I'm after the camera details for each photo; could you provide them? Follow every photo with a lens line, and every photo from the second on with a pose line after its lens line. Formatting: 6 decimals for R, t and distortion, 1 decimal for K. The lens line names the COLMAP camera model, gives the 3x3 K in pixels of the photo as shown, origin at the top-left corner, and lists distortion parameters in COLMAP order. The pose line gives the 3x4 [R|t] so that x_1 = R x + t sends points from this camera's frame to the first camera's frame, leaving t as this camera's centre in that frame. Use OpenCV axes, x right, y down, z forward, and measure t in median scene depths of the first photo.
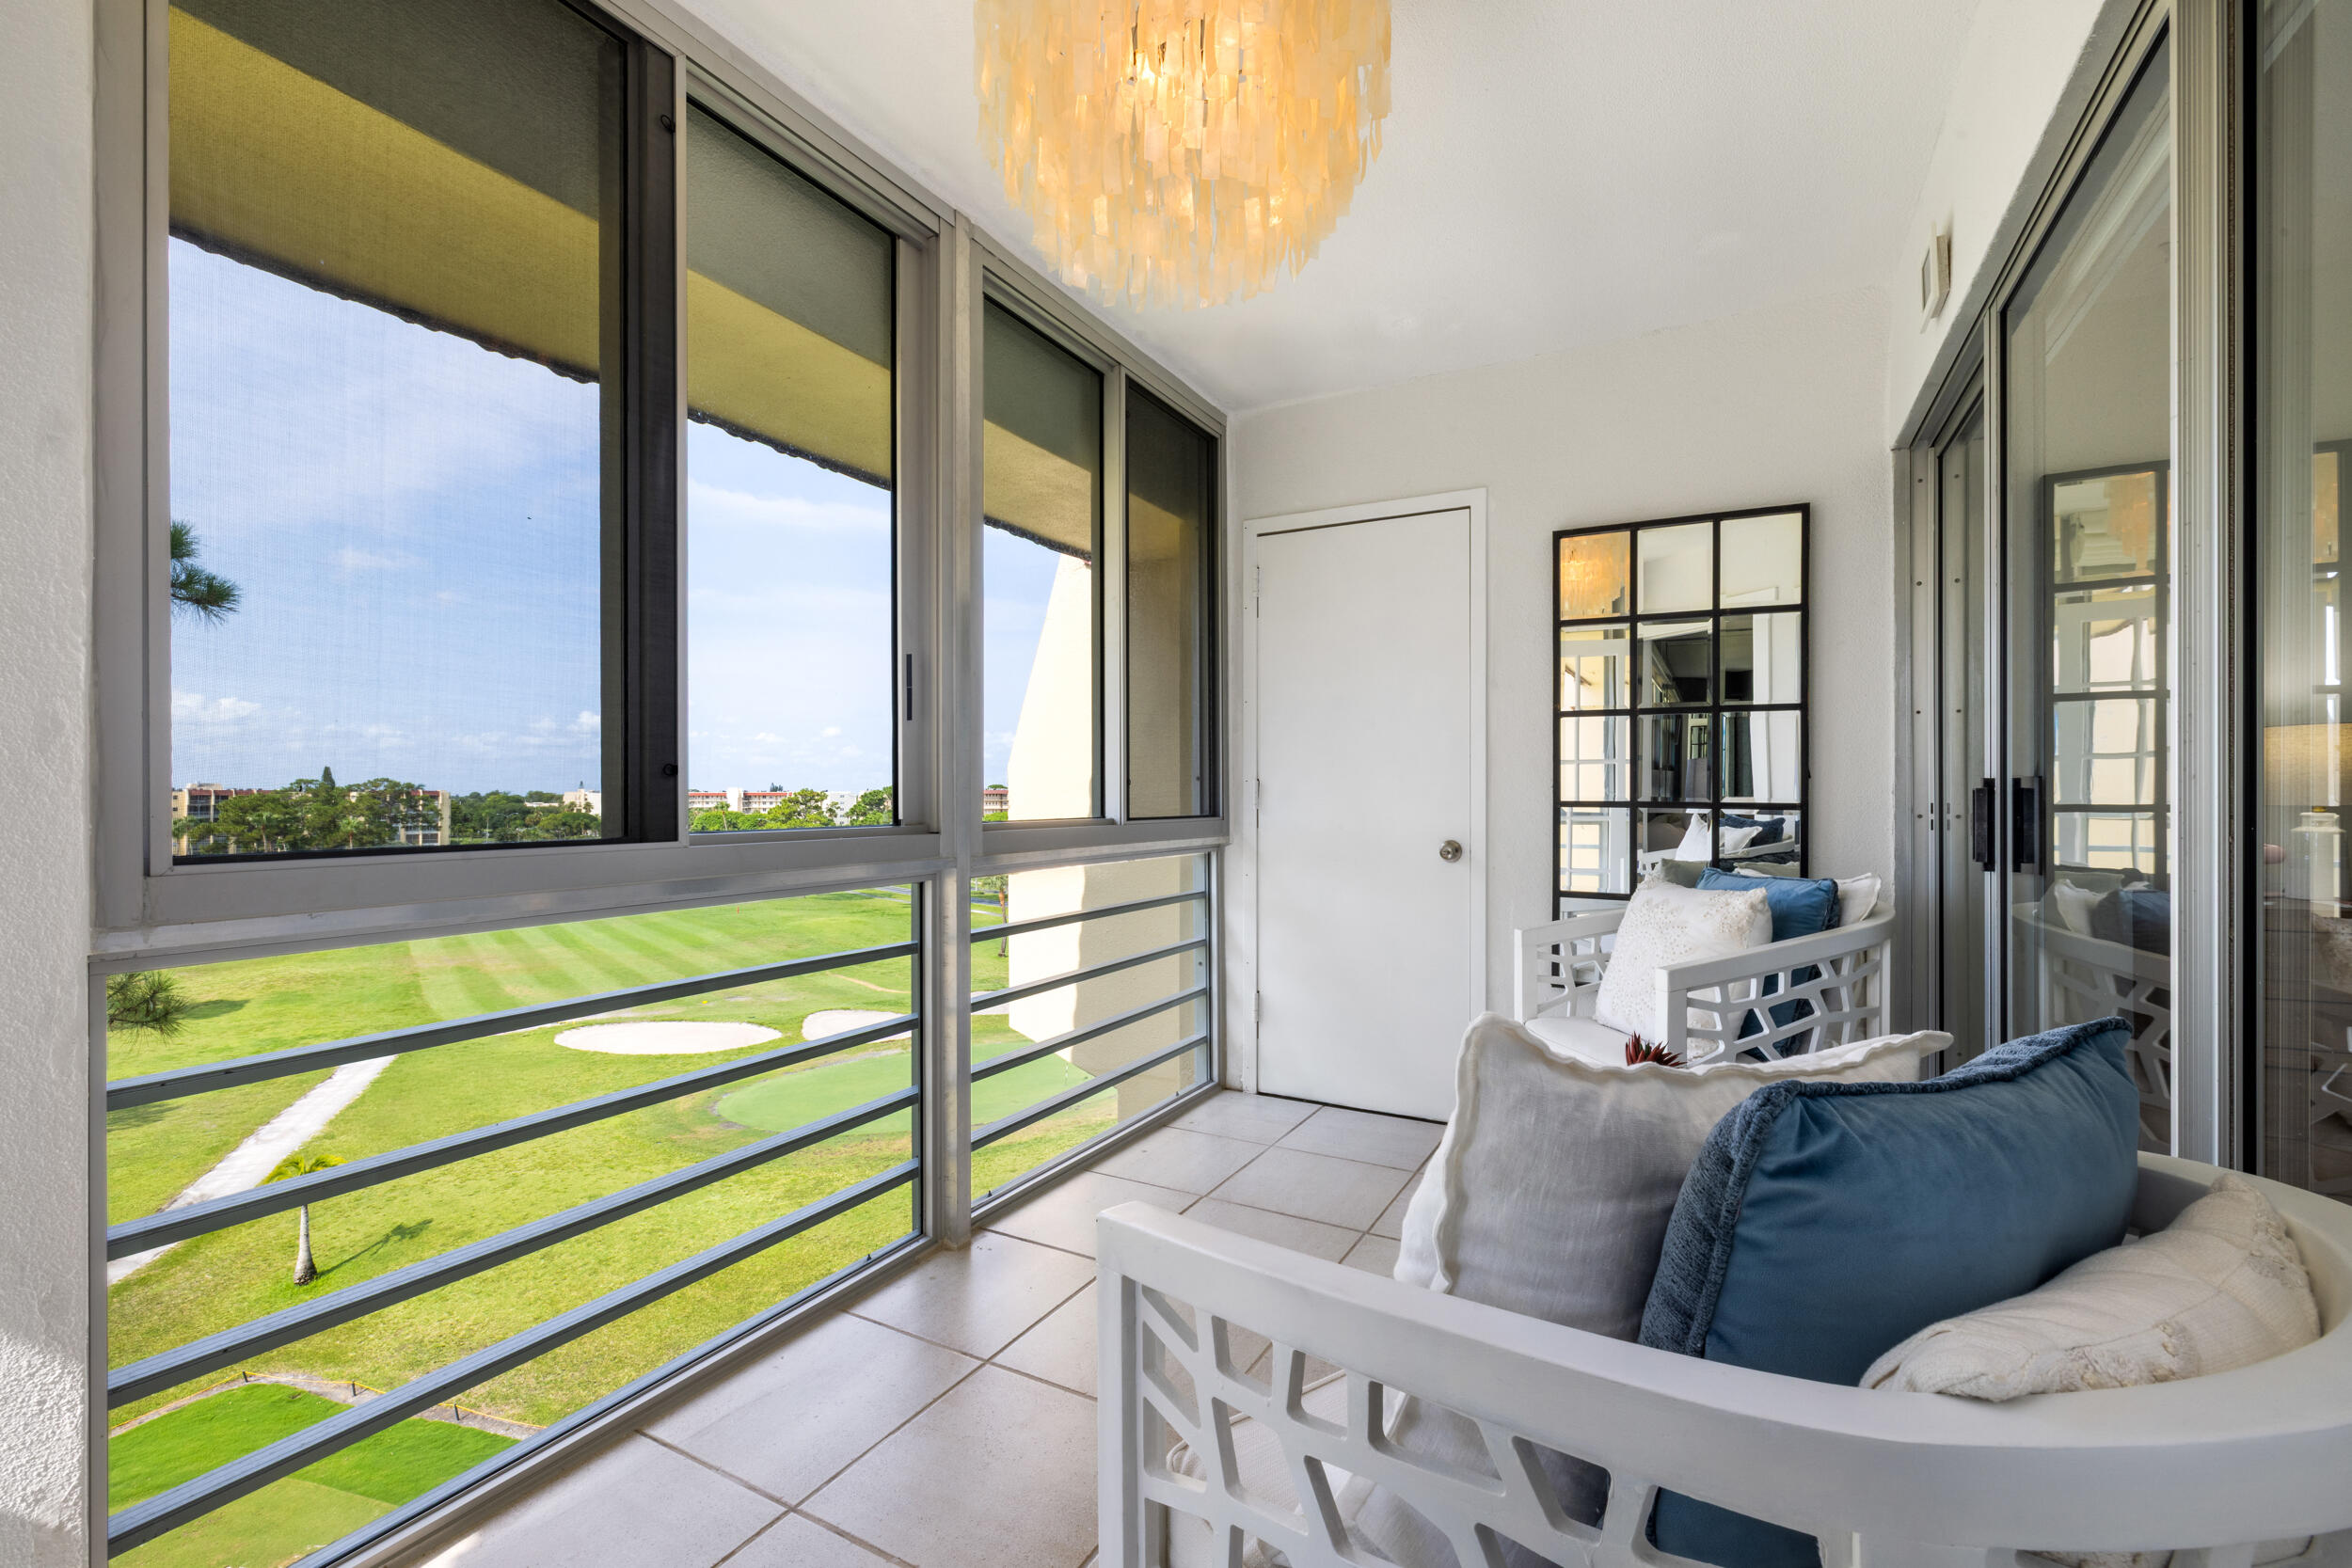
lens RADIAL K [[1000.2, 0, 1178.2], [0, 1000.2, 799.9], [0, 0, 1]] dist [0.000797, -0.000057]
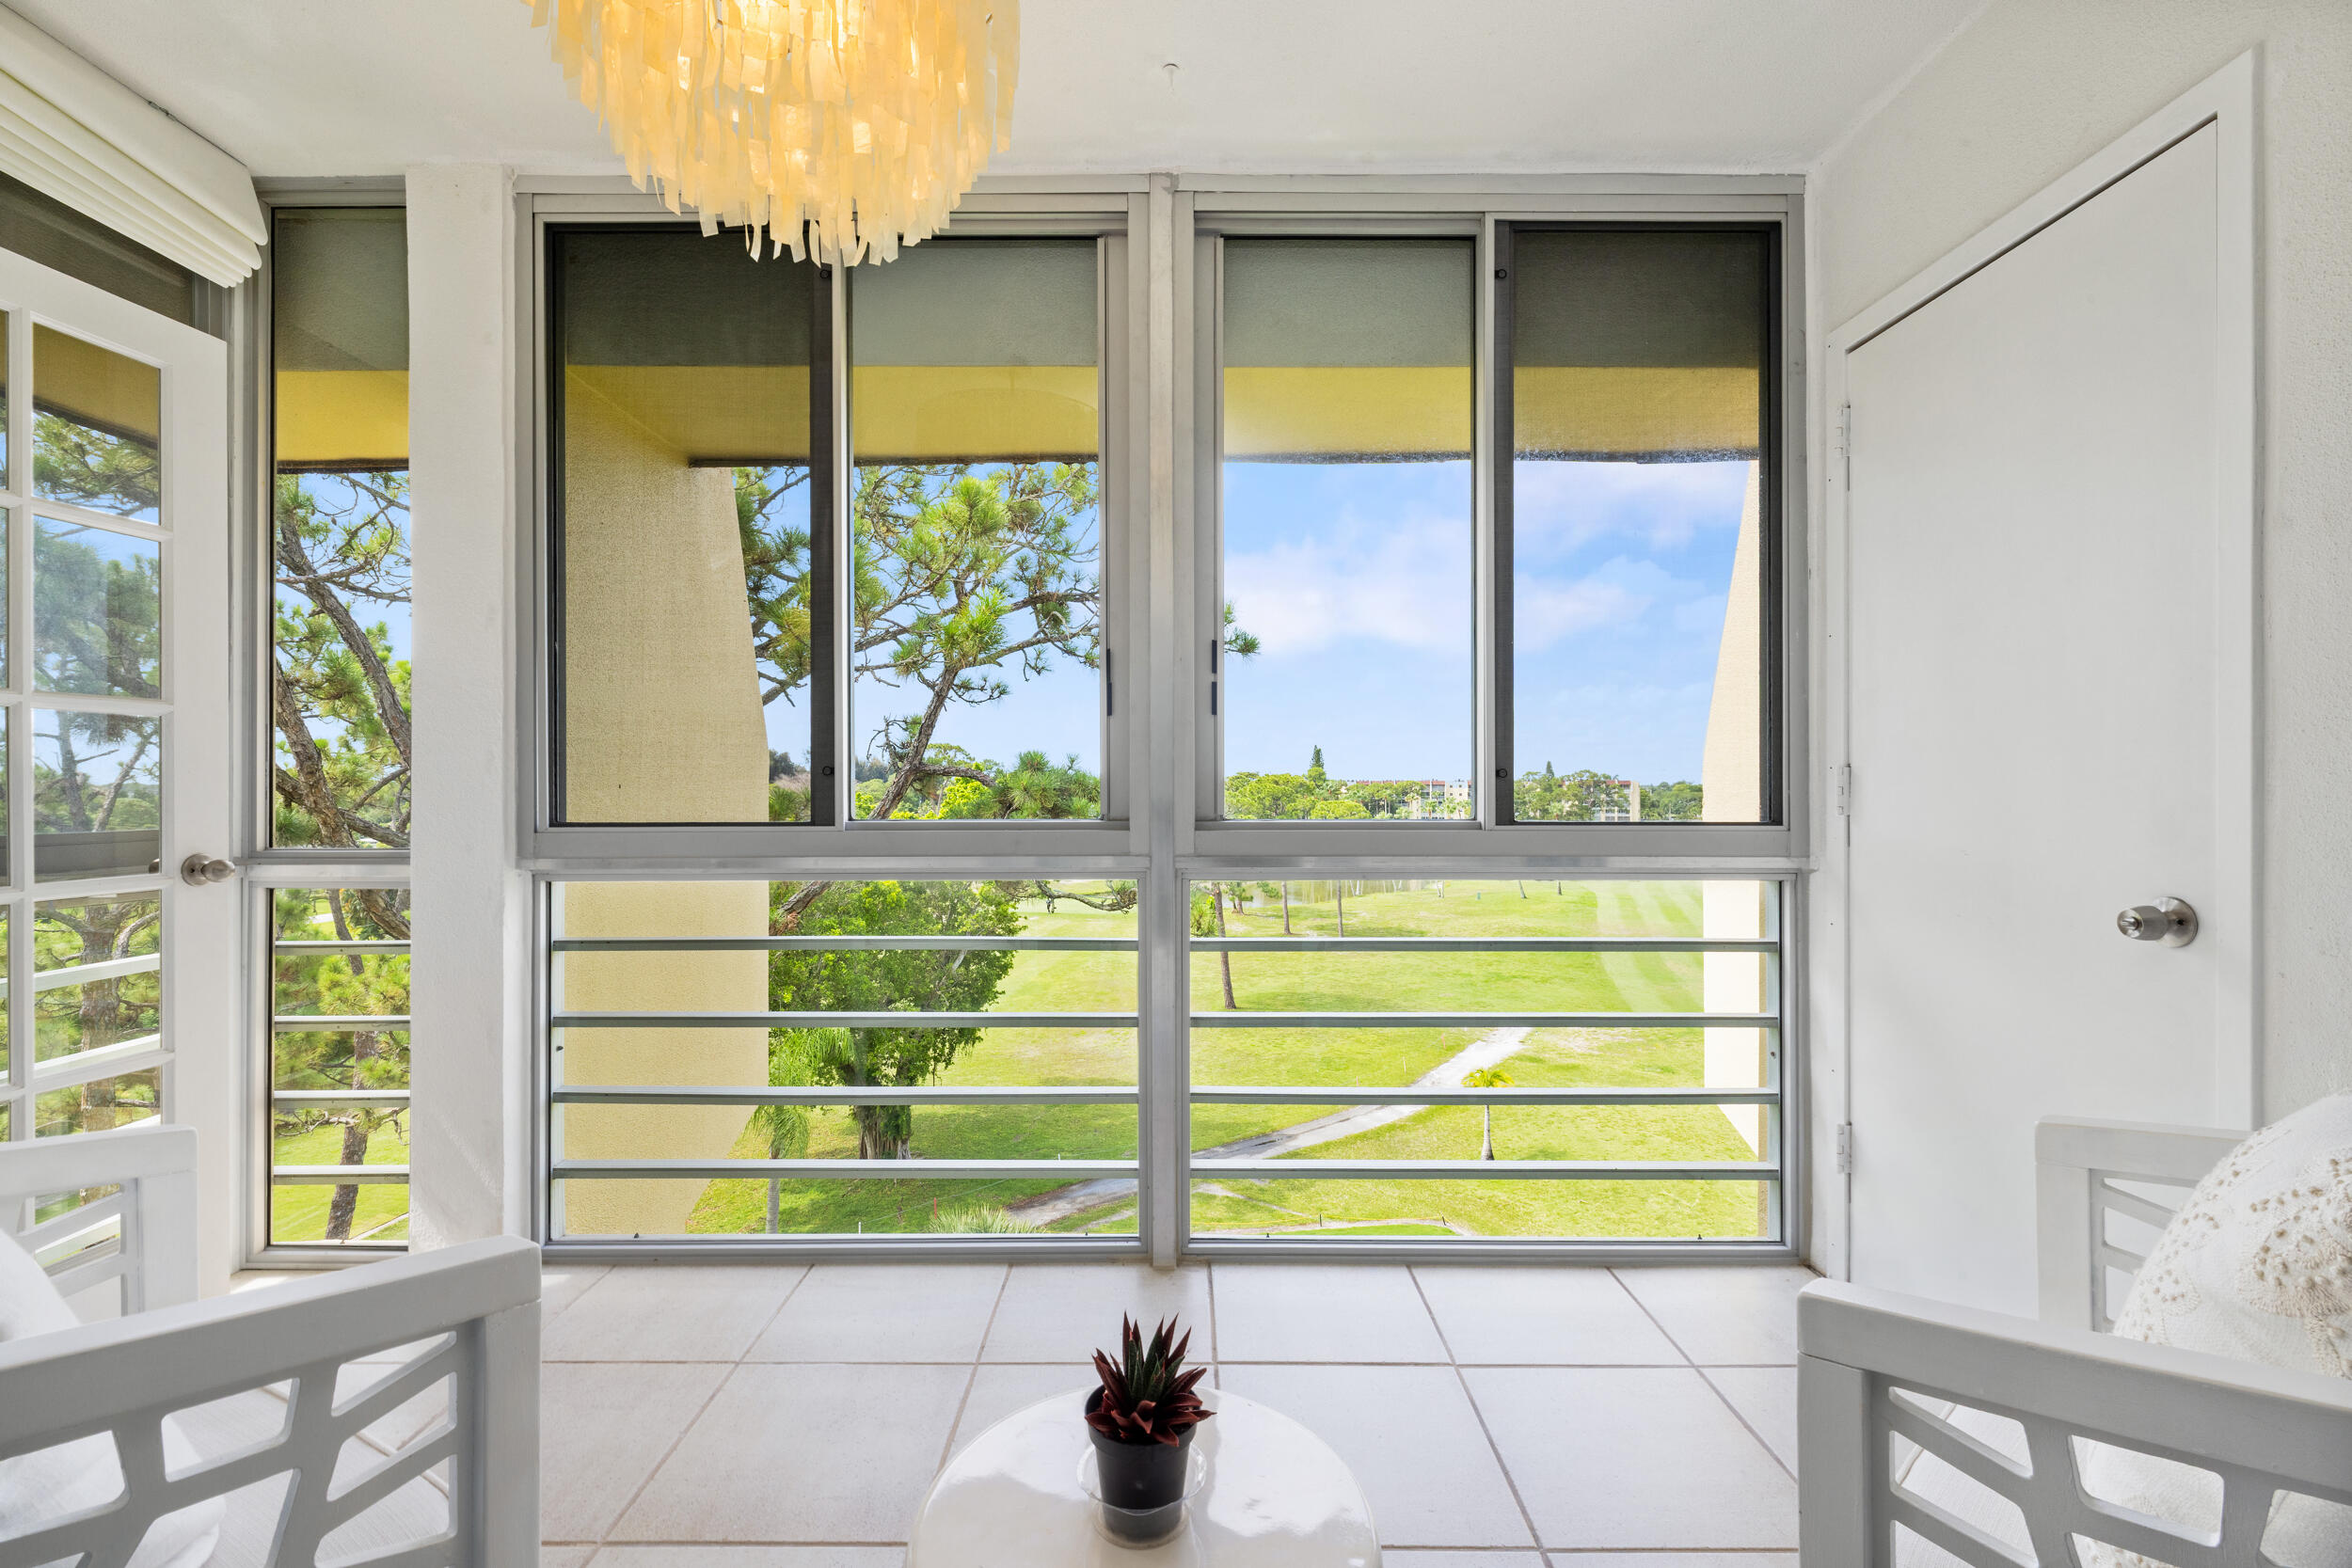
lens RADIAL K [[1000.2, 0, 1178.2], [0, 1000.2, 799.9], [0, 0, 1]] dist [0.000797, -0.000057]
pose [[0.476790, 0.014844, -0.878892, 0.407000], [-0.005331, 0.999888, 0.013996, -0.006202], [0.879001, -0.001988, 0.476816, 0.368060]]
